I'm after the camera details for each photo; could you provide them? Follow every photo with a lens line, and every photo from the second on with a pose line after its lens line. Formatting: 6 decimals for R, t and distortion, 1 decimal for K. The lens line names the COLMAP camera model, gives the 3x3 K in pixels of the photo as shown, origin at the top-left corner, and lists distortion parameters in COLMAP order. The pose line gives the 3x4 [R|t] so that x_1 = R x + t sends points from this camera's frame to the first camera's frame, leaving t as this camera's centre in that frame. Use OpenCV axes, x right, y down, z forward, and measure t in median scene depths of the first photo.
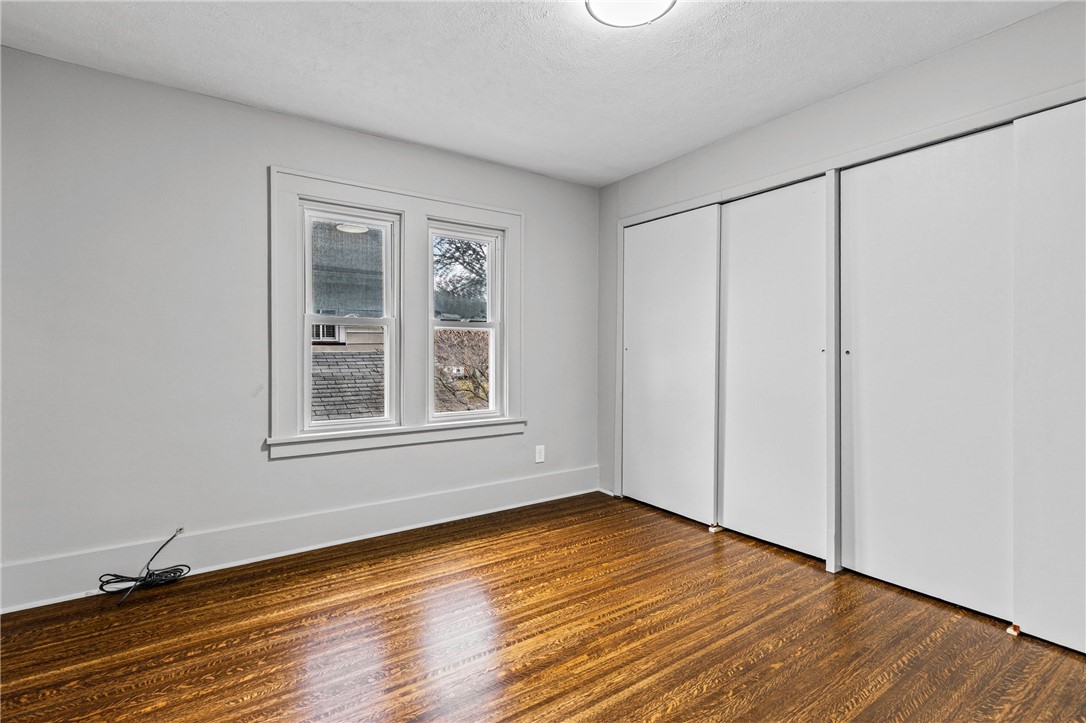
lens RADIAL K [[493.8, 0, 539.6], [0, 493.8, 366.1], [0, 0, 1]] dist [0.009356, -0.000476]
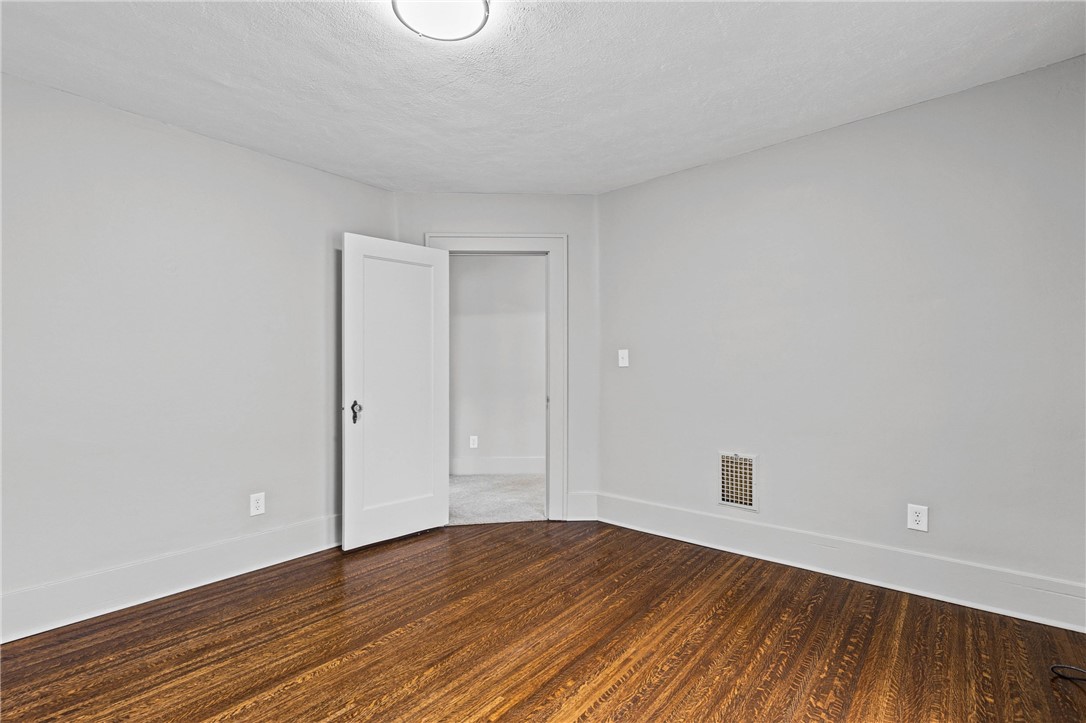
lens RADIAL K [[493.8, 0, 544.5], [0, 493.8, 358.6], [0, 0, 1]] dist [0.009356, -0.000476]
pose [[-0.959055, 0.003399, -0.283198, 0.122453], [-0.003543, 0.999706, 0.023996, -0.038604], [0.283196, 0.024016, -0.958761, 0.899818]]
